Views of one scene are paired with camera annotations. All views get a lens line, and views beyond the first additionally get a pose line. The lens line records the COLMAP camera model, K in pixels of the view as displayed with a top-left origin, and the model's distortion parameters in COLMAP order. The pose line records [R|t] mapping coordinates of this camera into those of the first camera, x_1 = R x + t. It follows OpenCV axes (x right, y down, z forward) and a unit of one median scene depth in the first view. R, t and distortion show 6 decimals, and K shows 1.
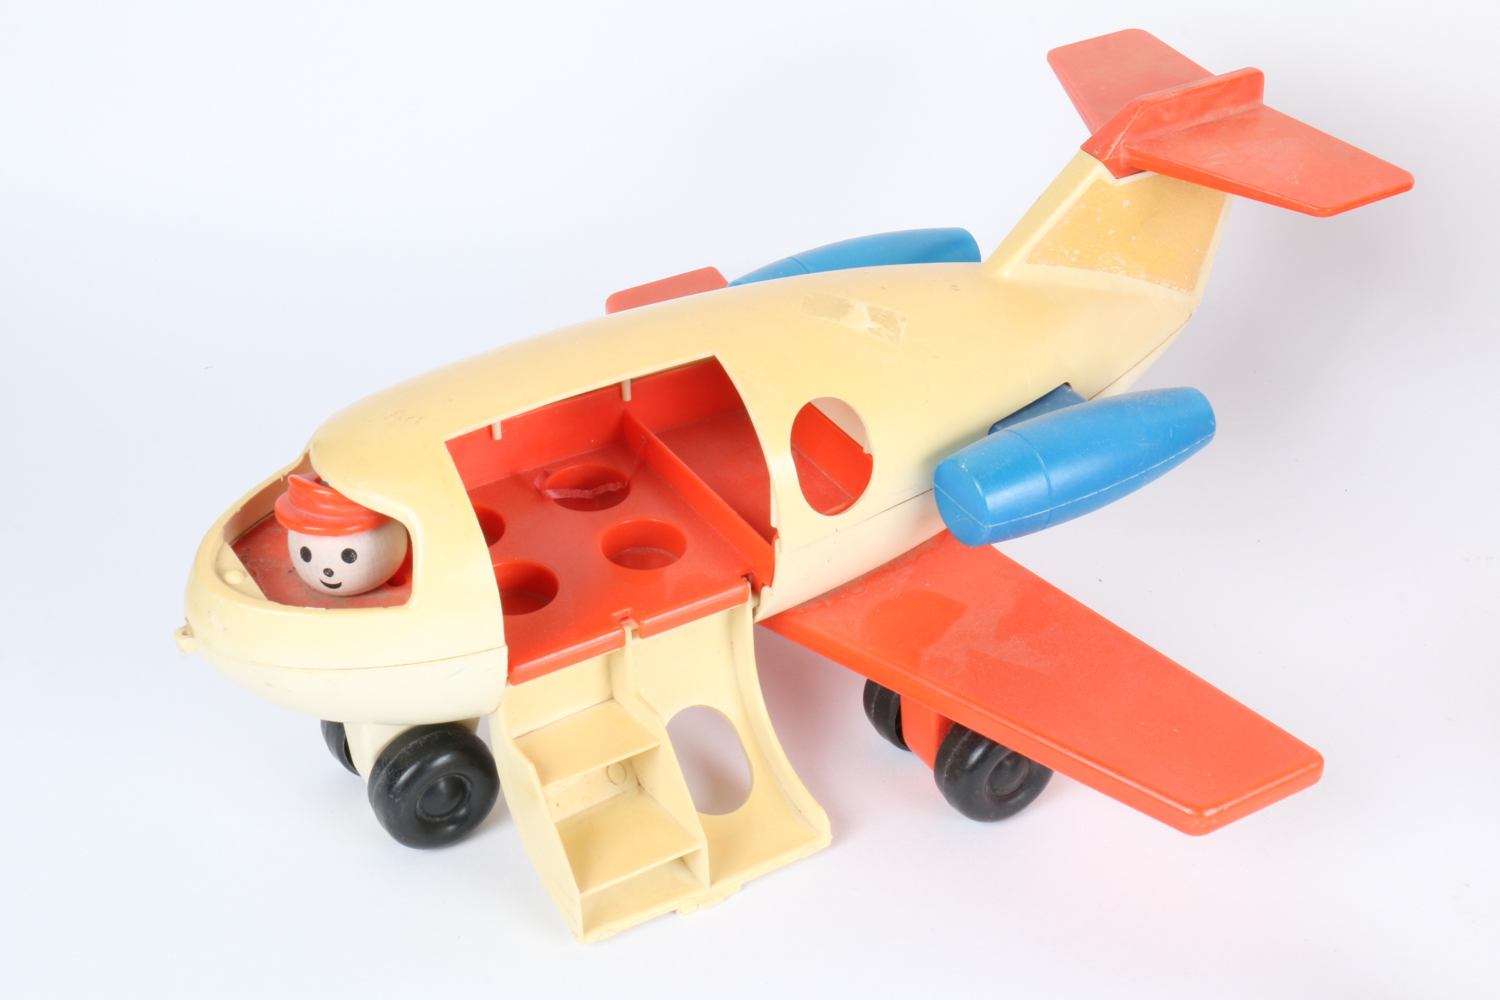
lens RADIAL K [[2445.0, 0, 750.0], [0, 2445.0, 491.2], [0, 0, 1]] dist [-0.032057, 0.000000]
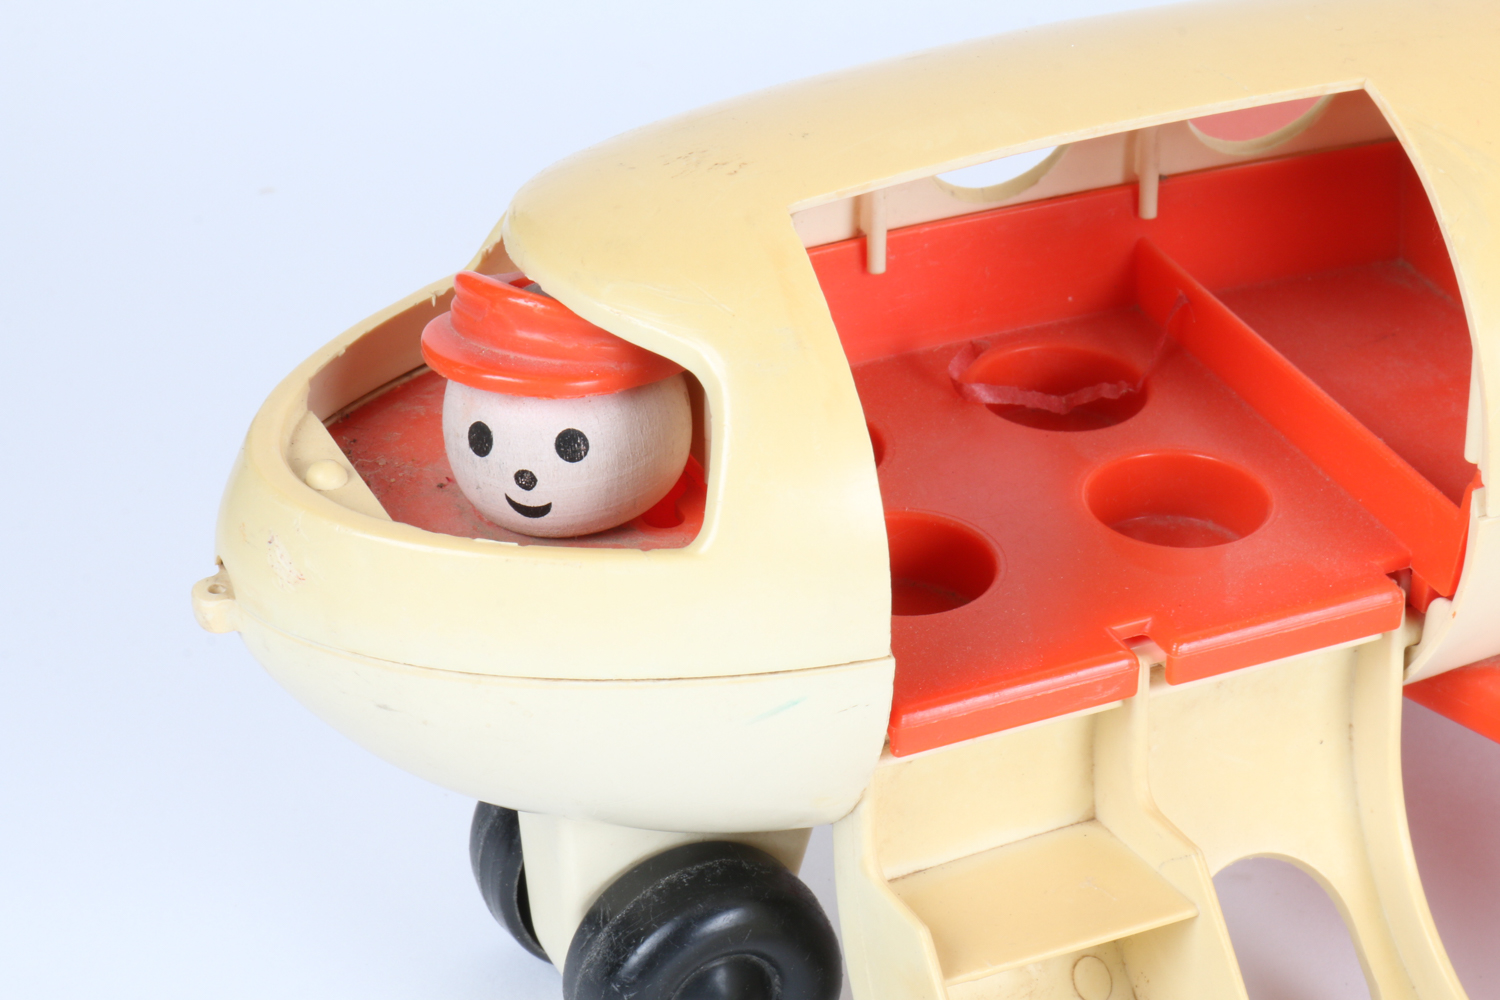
lens RADIAL K [[4356.2, 0, 747.8], [0, 4356.2, 502.3], [0, 0, 1]] dist [0.067589, 0.000000]
pose [[0.994023, 0.060314, -0.090999, -0.050838], [-0.066384, 0.995660, -0.065220, 0.084987], [0.086671, 0.070871, 0.993713, 0.162430]]
